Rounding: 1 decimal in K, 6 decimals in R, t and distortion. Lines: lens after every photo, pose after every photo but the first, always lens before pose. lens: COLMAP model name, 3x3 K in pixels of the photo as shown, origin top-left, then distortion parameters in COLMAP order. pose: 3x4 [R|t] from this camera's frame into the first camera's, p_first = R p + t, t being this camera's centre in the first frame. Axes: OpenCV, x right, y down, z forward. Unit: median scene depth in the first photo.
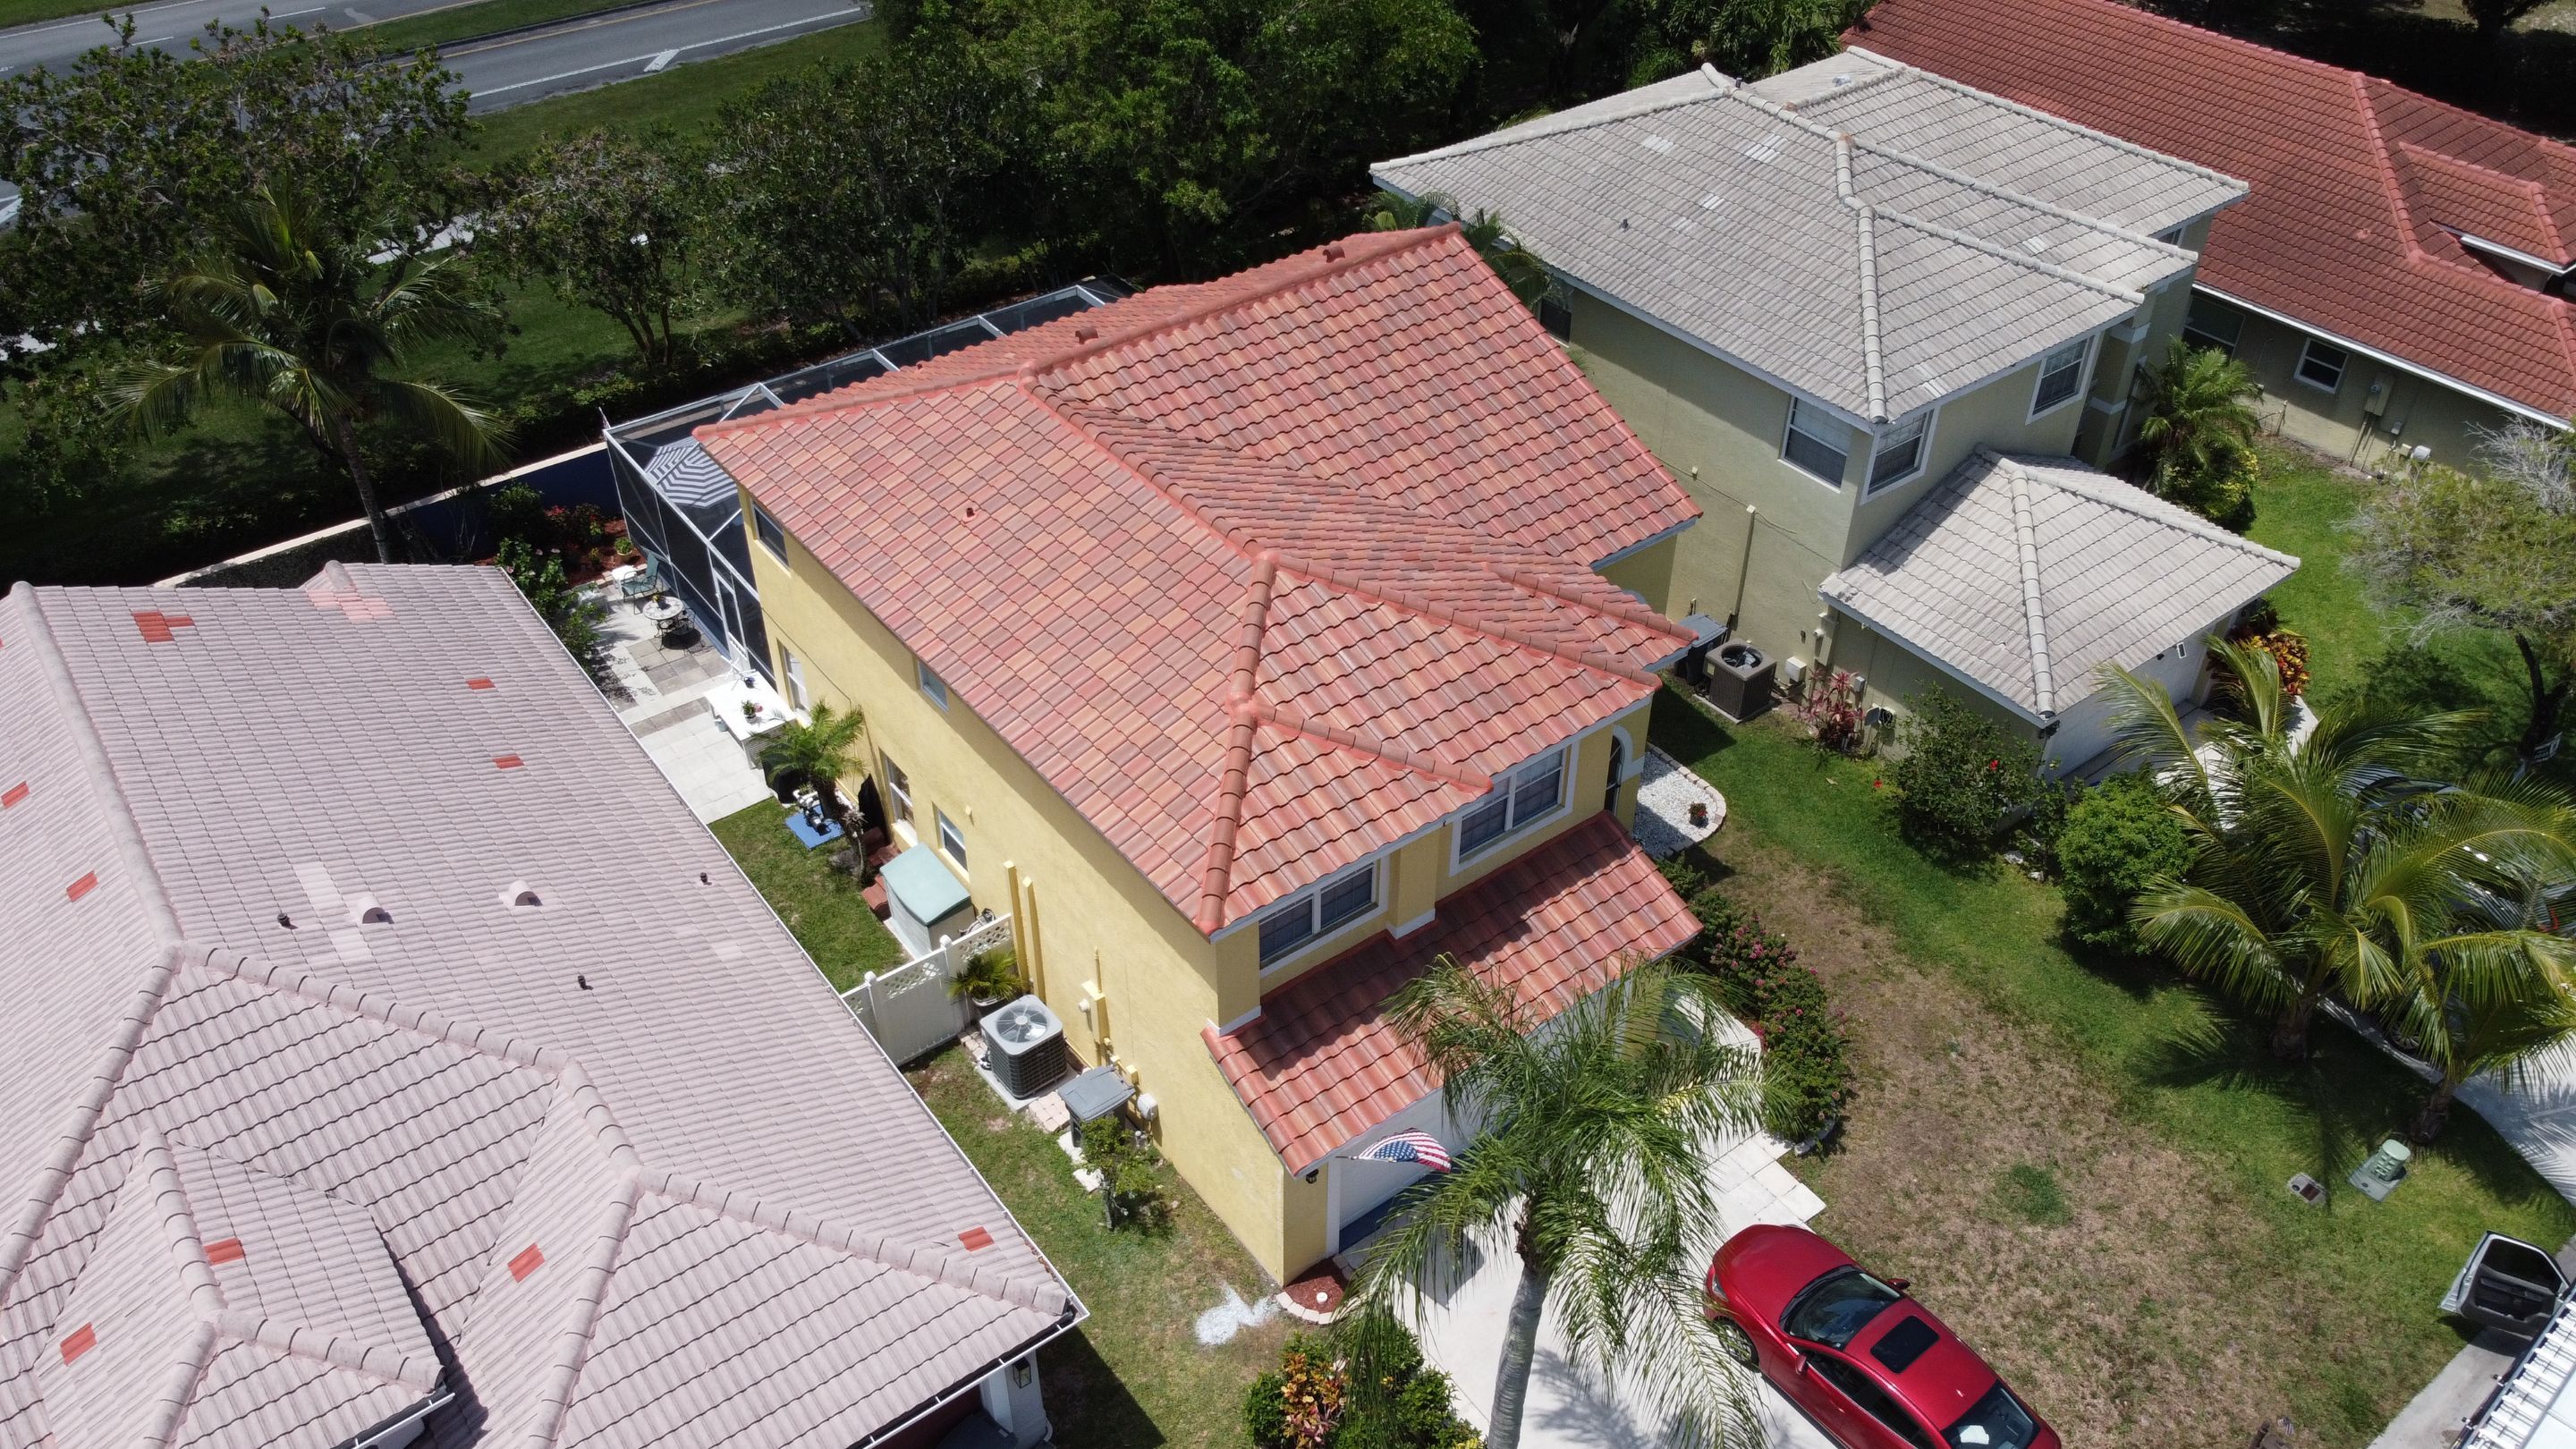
lens RADIAL K [[1952.8, 0, 1287.2], [0, 1952.8, 716.1], [0, 0, 1]] dist [0.009010, -0.012110]
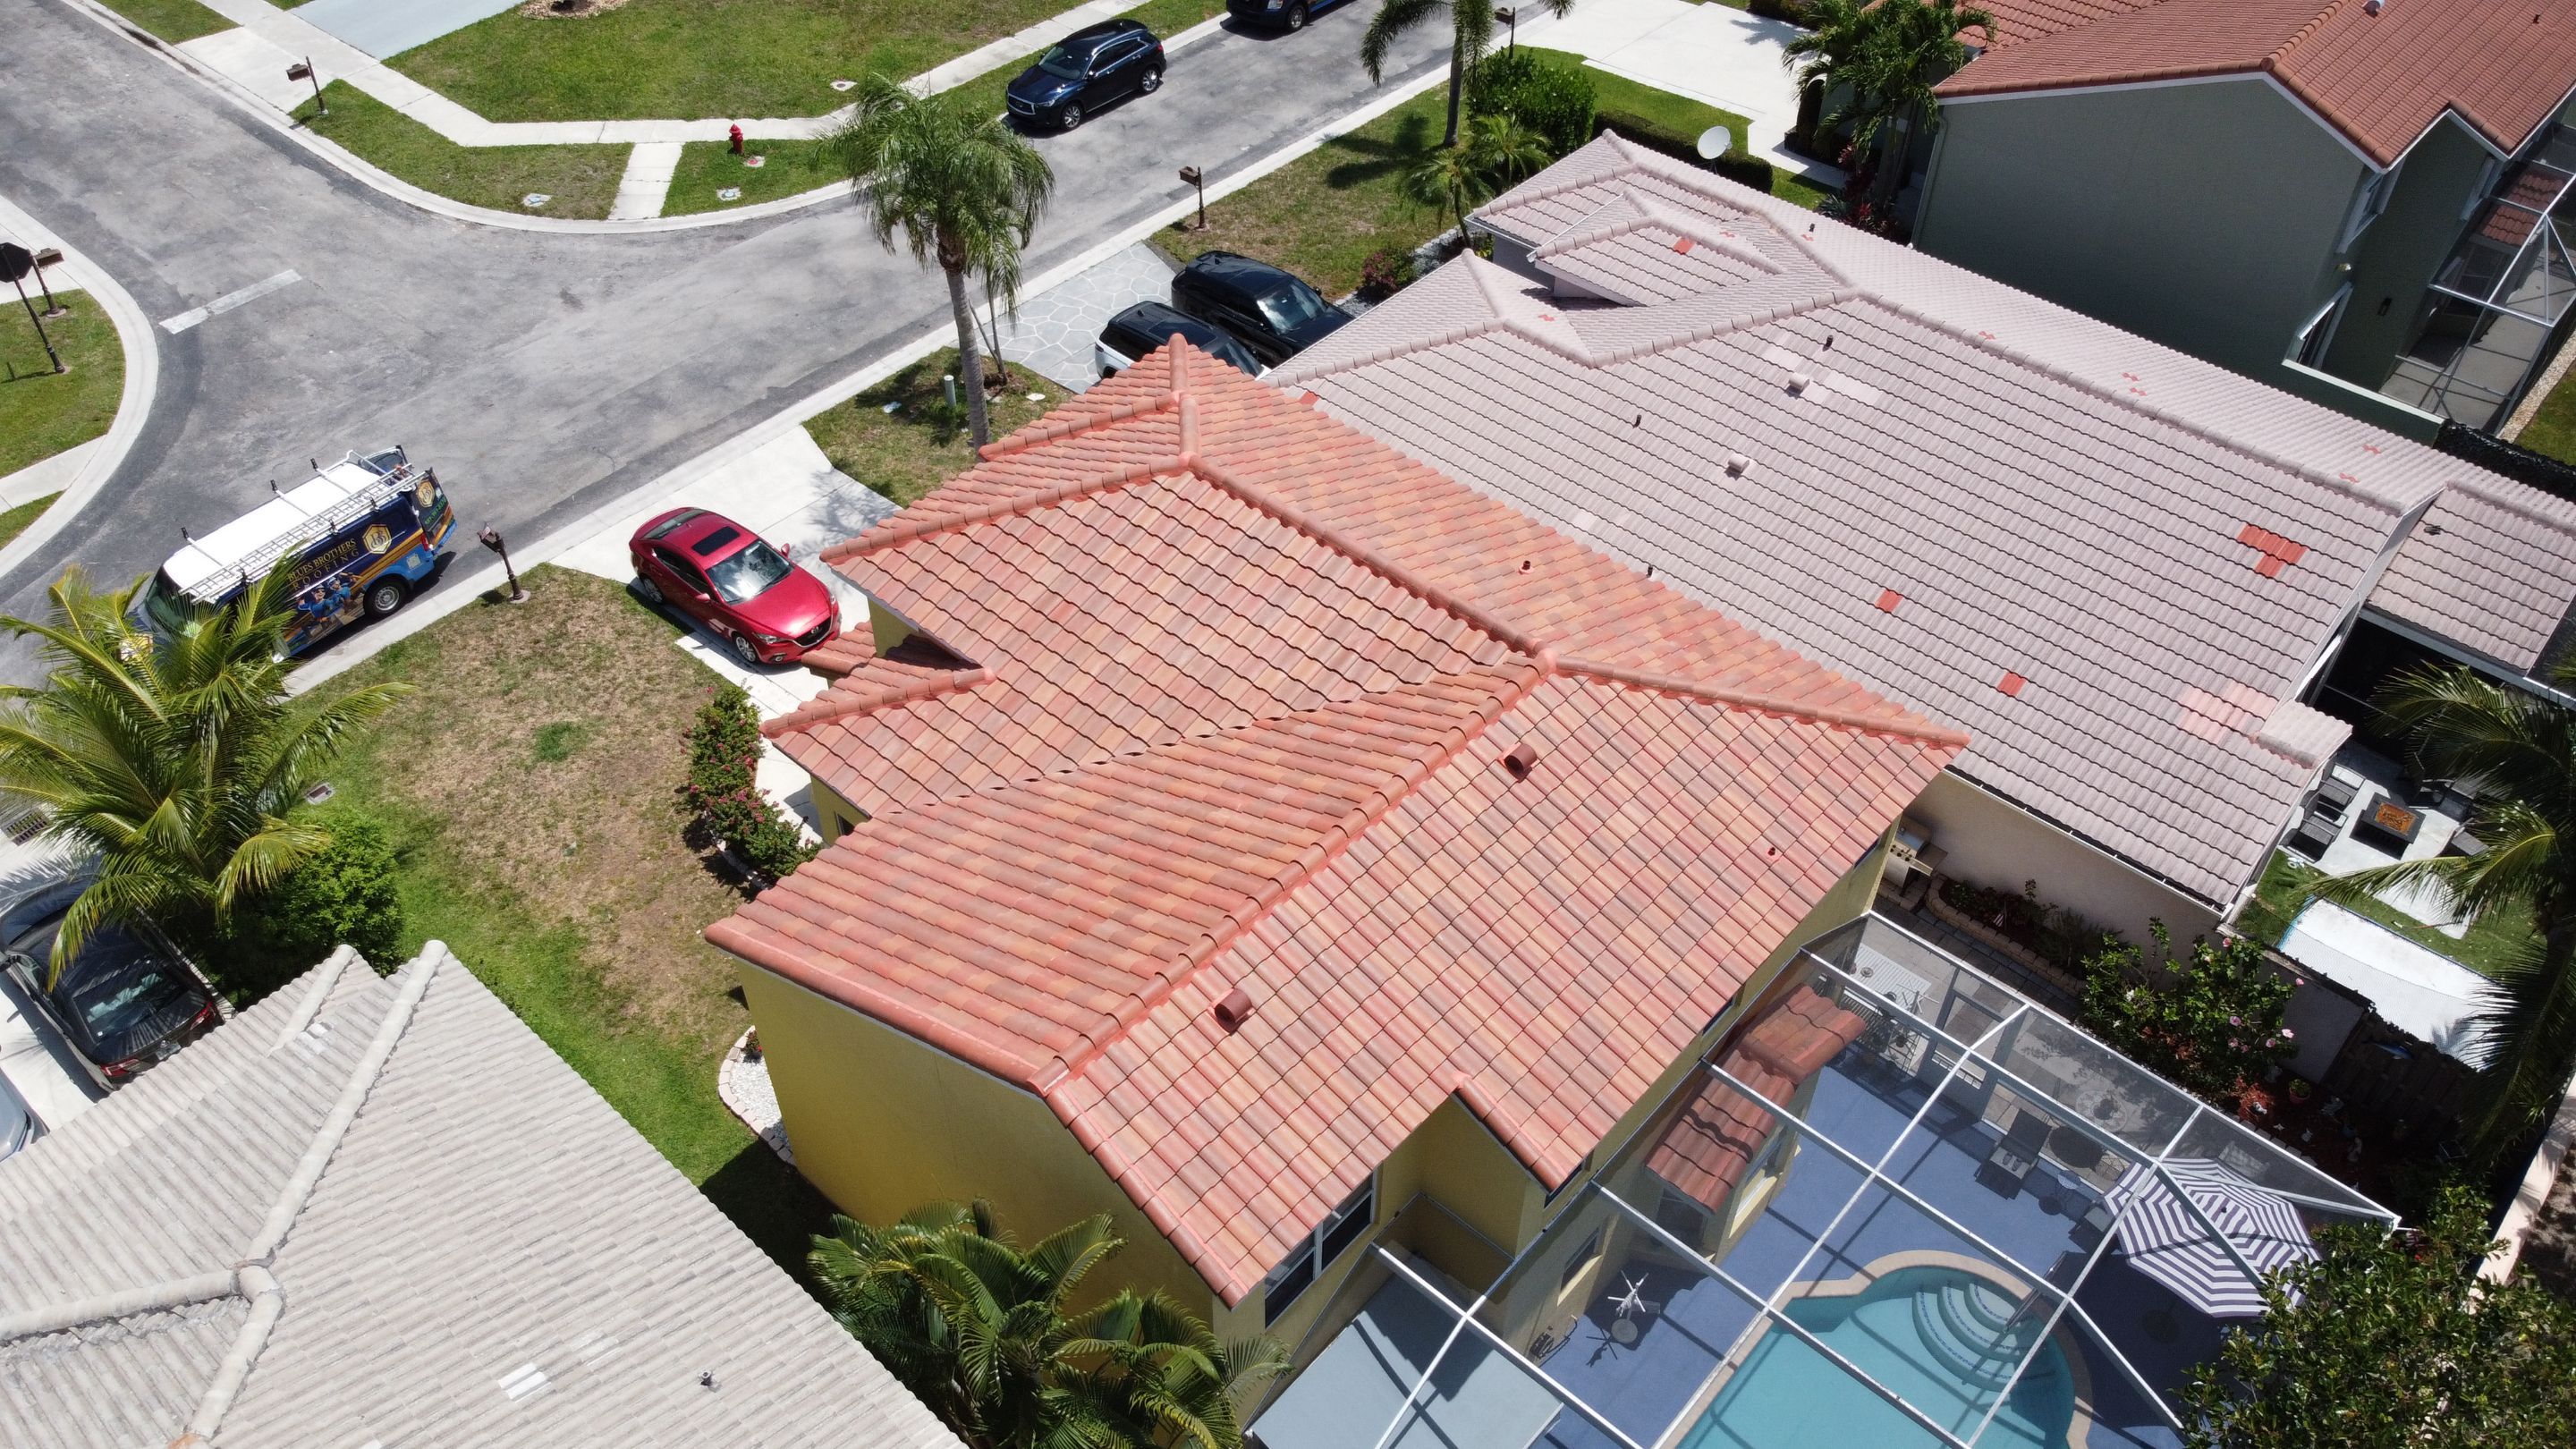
lens RADIAL K [[1952.8, 0, 1286.2], [0, 1952.8, 701.5], [0, 0, 1]] dist [0.009010, -0.012110]
pose [[-0.980474, 0.129801, -0.147725, 0.095143], [-0.125343, 0.166334, 0.978071, -0.940368], [0.151526, 0.977489, -0.146817, 1.106489]]
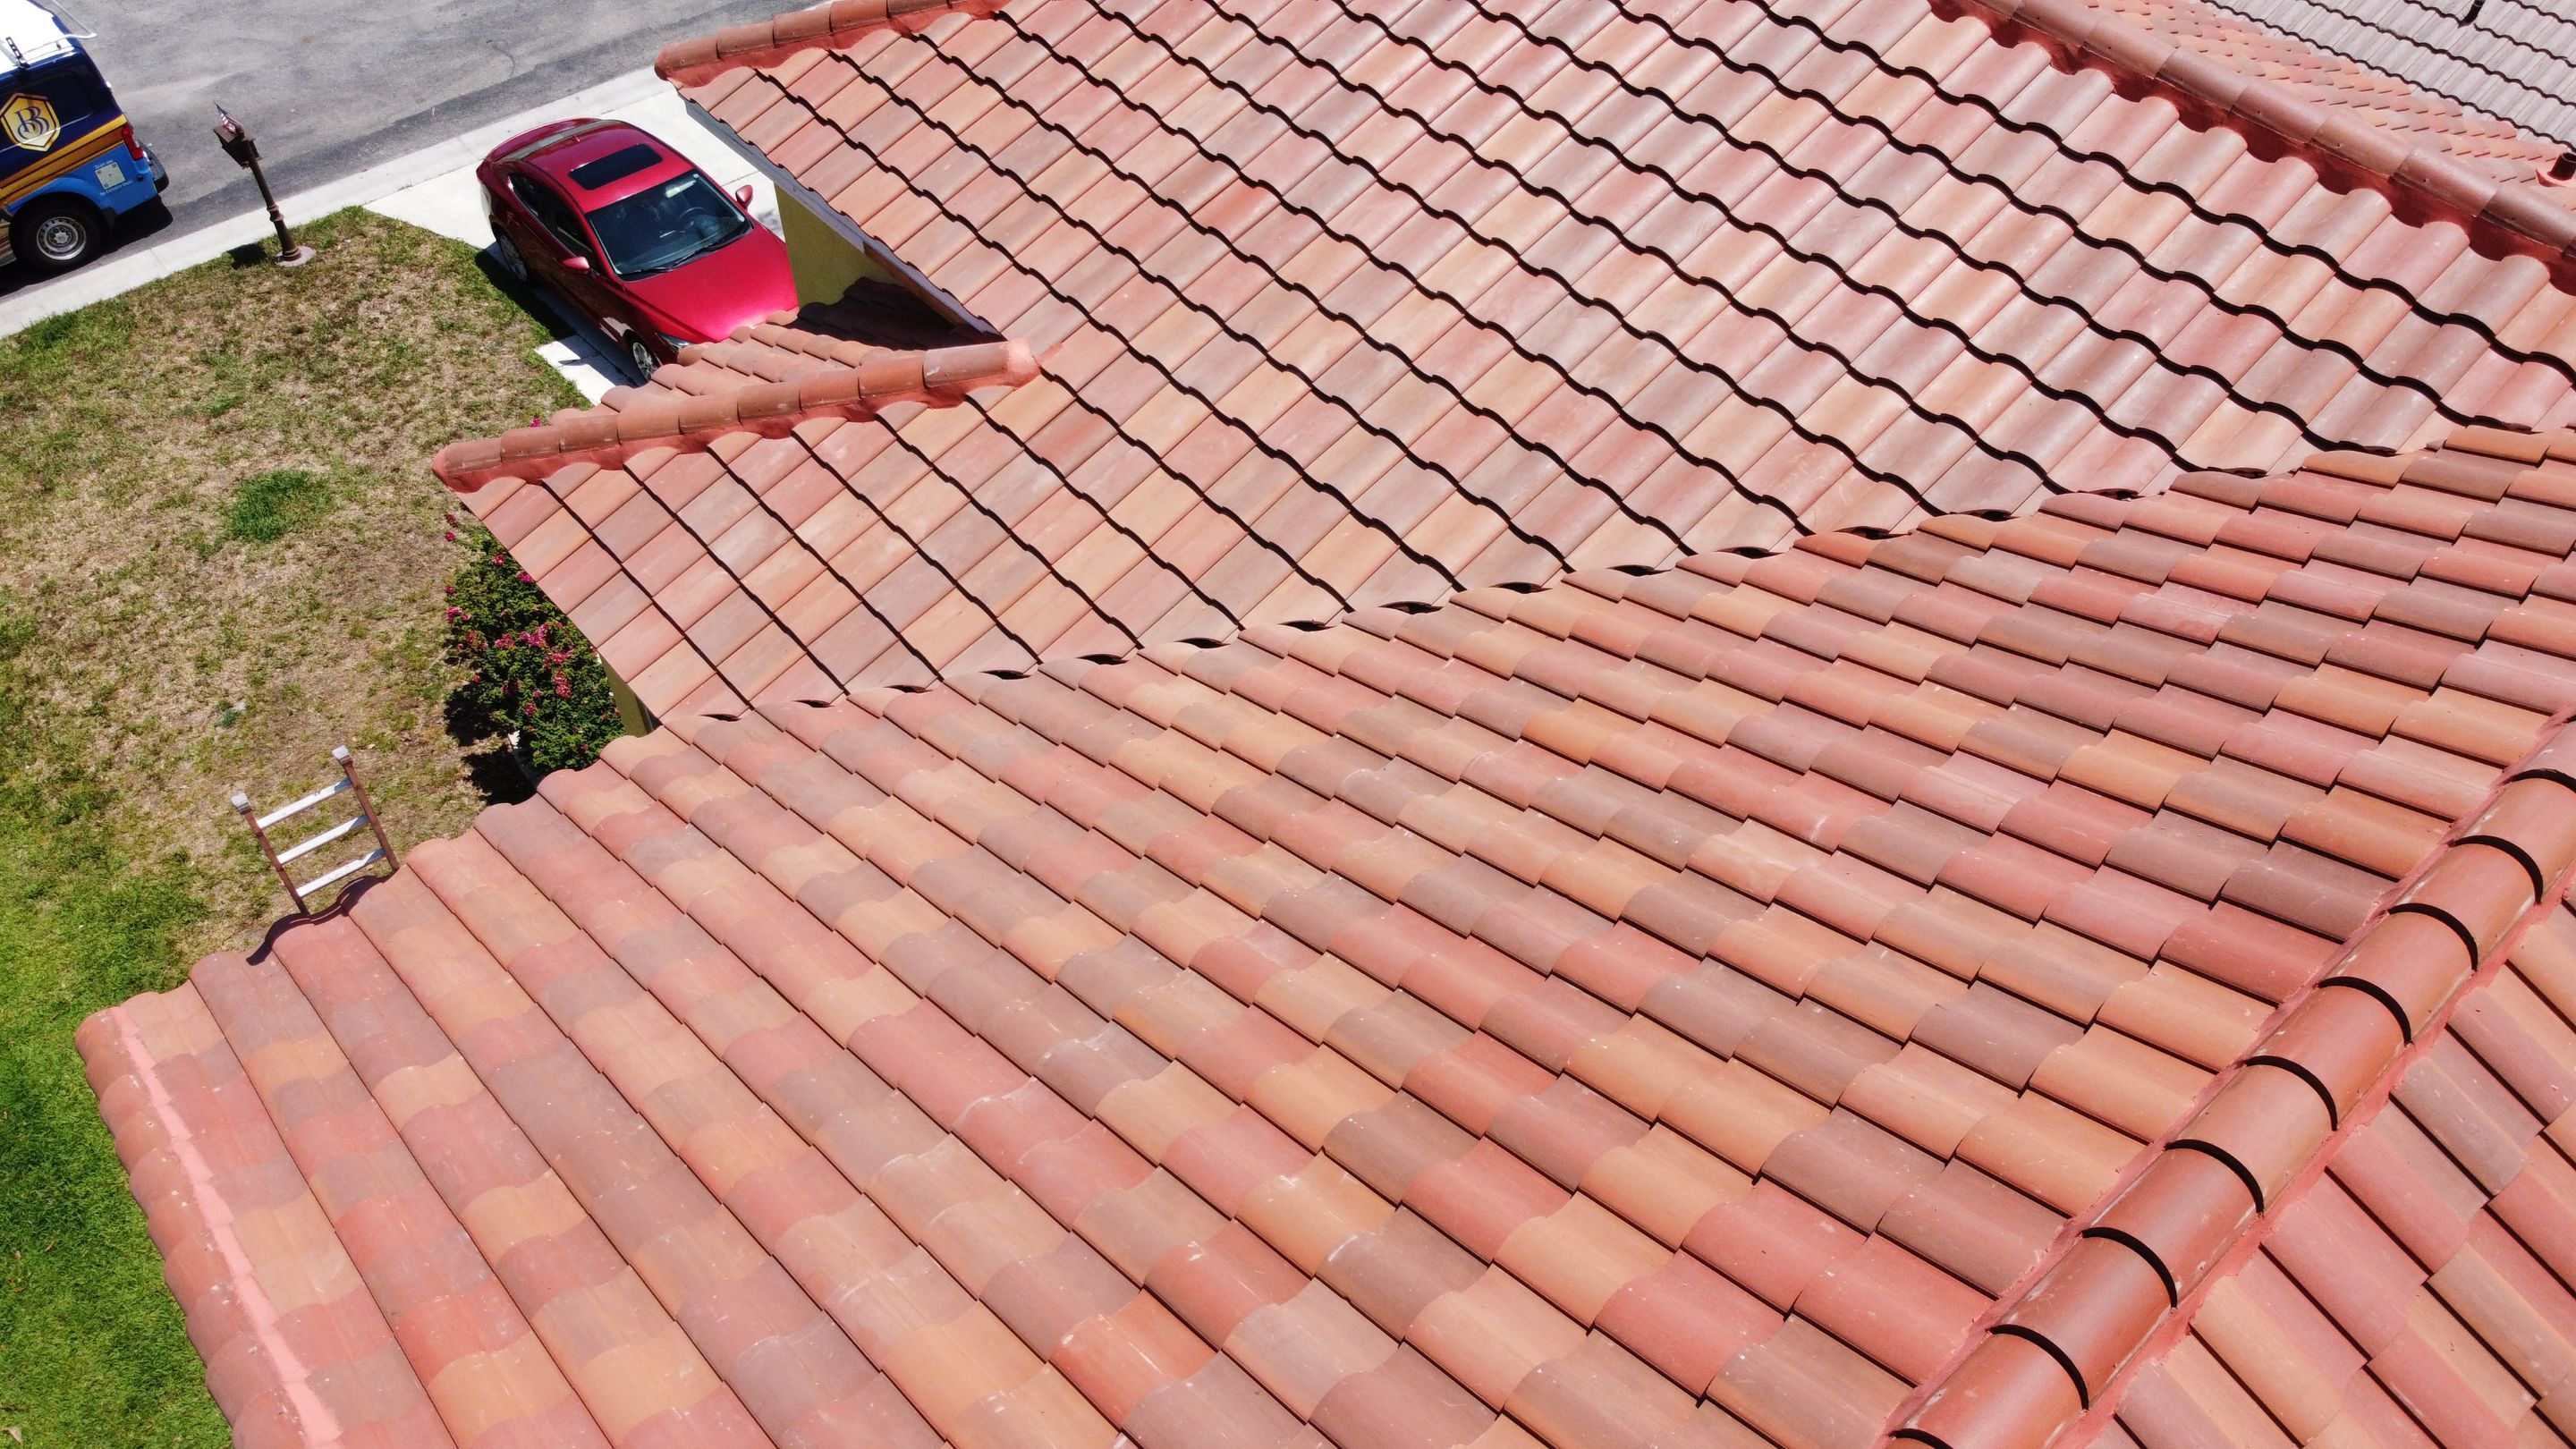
lens RADIAL K [[1952.8, 0, 1287.1], [0, 1952.8, 710.0], [0, 0, 1]] dist [0.009010, -0.012110]
pose [[-0.997020, 0.050532, -0.058294, 0.072971], [-0.053144, 0.097860, 0.993780, -0.384477], [0.055922, 0.993917, -0.094883, 1.035670]]
